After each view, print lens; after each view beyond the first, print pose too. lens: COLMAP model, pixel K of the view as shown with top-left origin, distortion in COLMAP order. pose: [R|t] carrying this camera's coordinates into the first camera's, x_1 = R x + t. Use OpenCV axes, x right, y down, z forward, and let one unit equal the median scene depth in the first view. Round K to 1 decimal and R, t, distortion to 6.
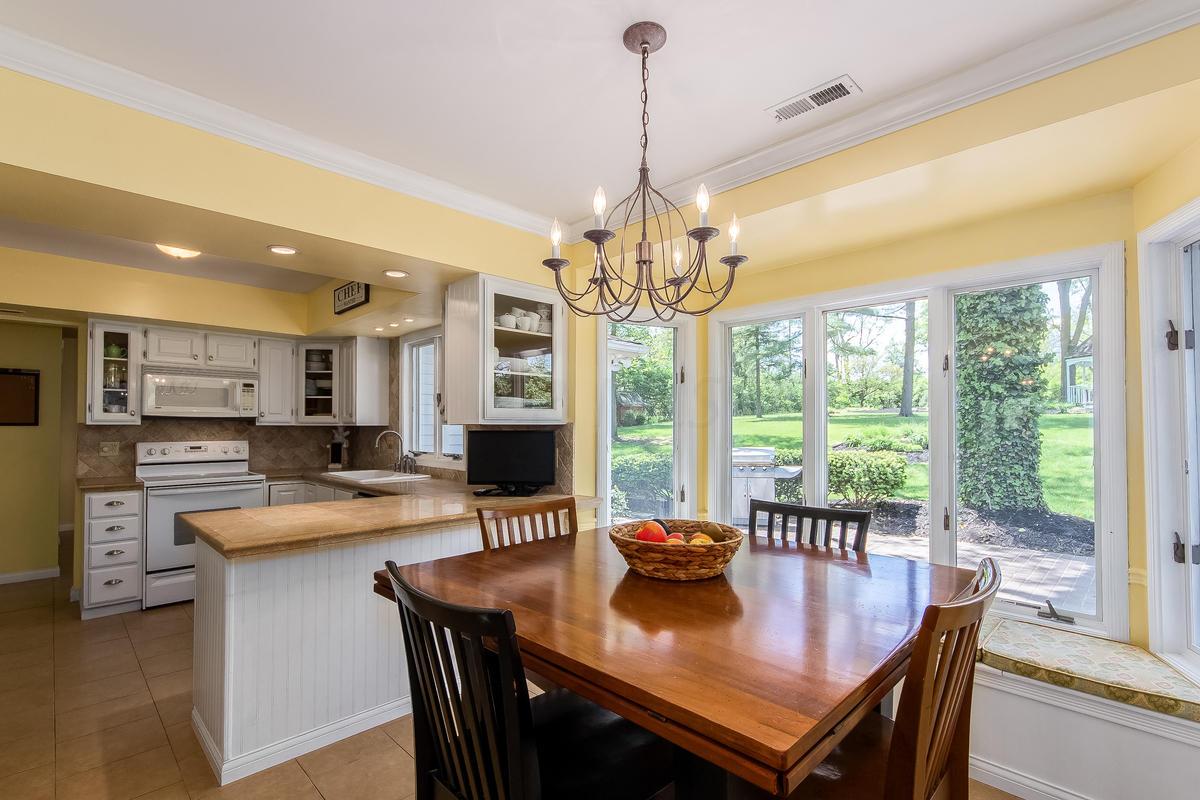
lens RADIAL K [[553.5, 0, 602.9], [0, 553.5, 414.7], [0, 0, 1]] dist [0.013641, -0.001748]
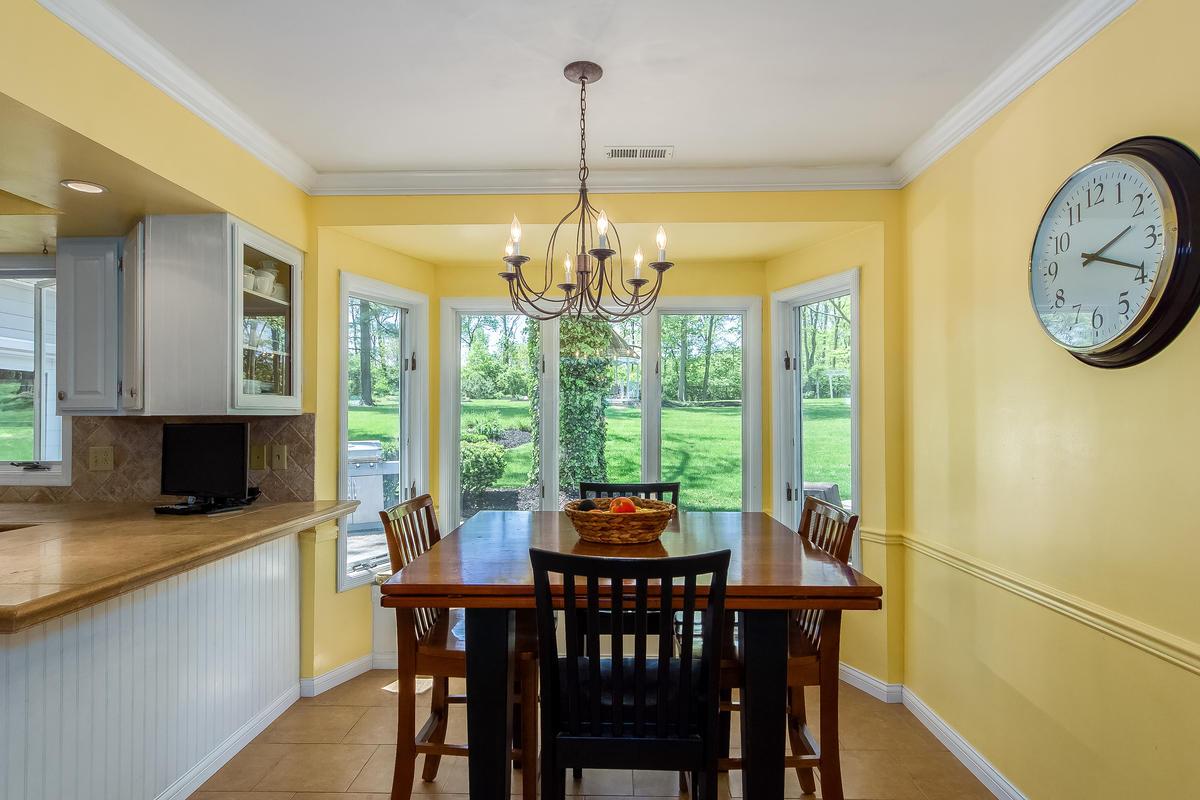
lens RADIAL K [[651.3, 0, 599.6], [0, 651.3, 406.2], [0, 0, 1]] dist [0.014057, -0.000748]
pose [[0.723840, 0.010406, 0.689890, -0.197416], [-0.014039, 0.999901, -0.000353, -0.000648], [-0.689825, -0.009430, 0.723914, 0.003247]]
